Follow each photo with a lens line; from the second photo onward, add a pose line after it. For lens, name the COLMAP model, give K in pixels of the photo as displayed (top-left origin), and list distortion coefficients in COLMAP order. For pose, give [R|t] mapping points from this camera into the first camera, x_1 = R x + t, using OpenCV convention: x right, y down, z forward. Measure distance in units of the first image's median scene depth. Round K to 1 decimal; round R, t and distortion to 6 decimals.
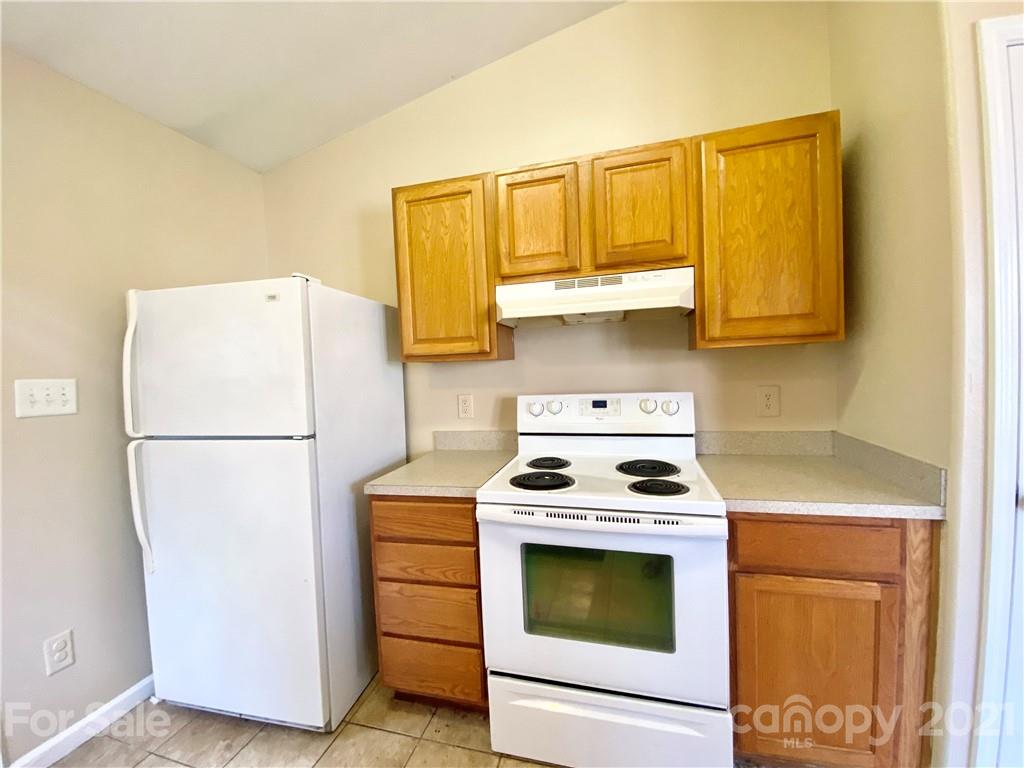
lens RADIAL K [[419.8, 0, 530.8], [0, 419.8, 382.6], [0, 0, 1]] dist [0.031148, -0.025010]
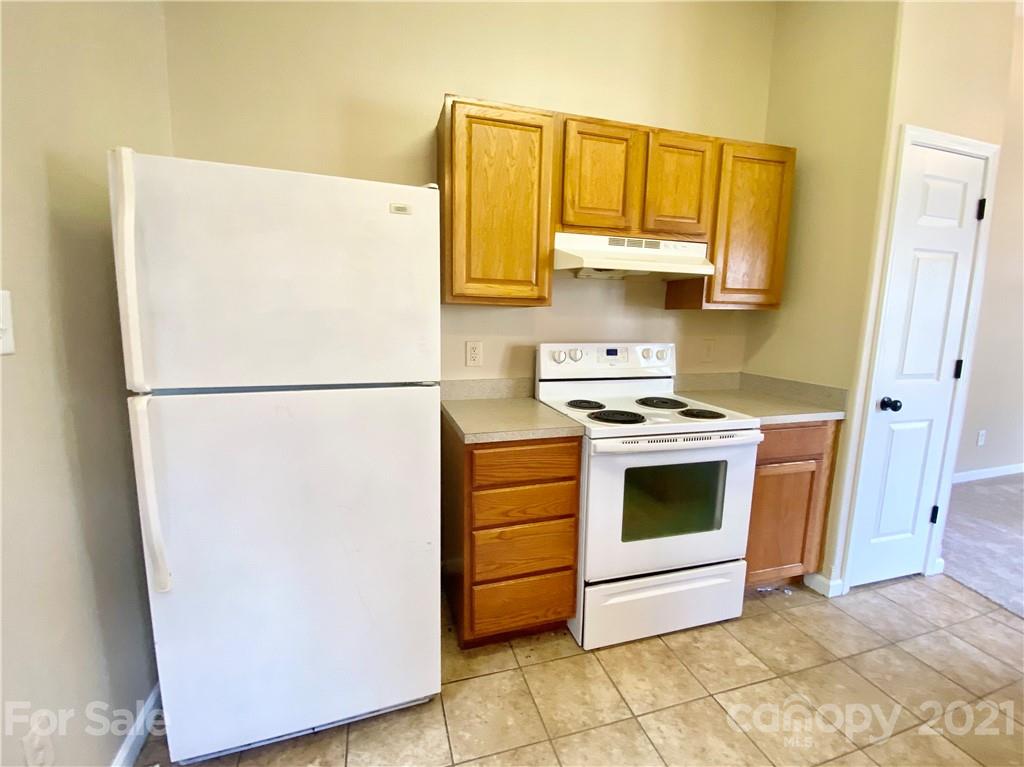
lens RADIAL K [[419.8, 0, 530.8], [0, 419.8, 382.1], [0, 0, 1]] dist [0.031148, -0.025010]
pose [[0.852691, -0.020865, 0.521998, -0.728000], [-0.028820, 0.995802, 0.086881, 0.045548], [-0.521620, -0.089127, 0.848510, 0.154316]]
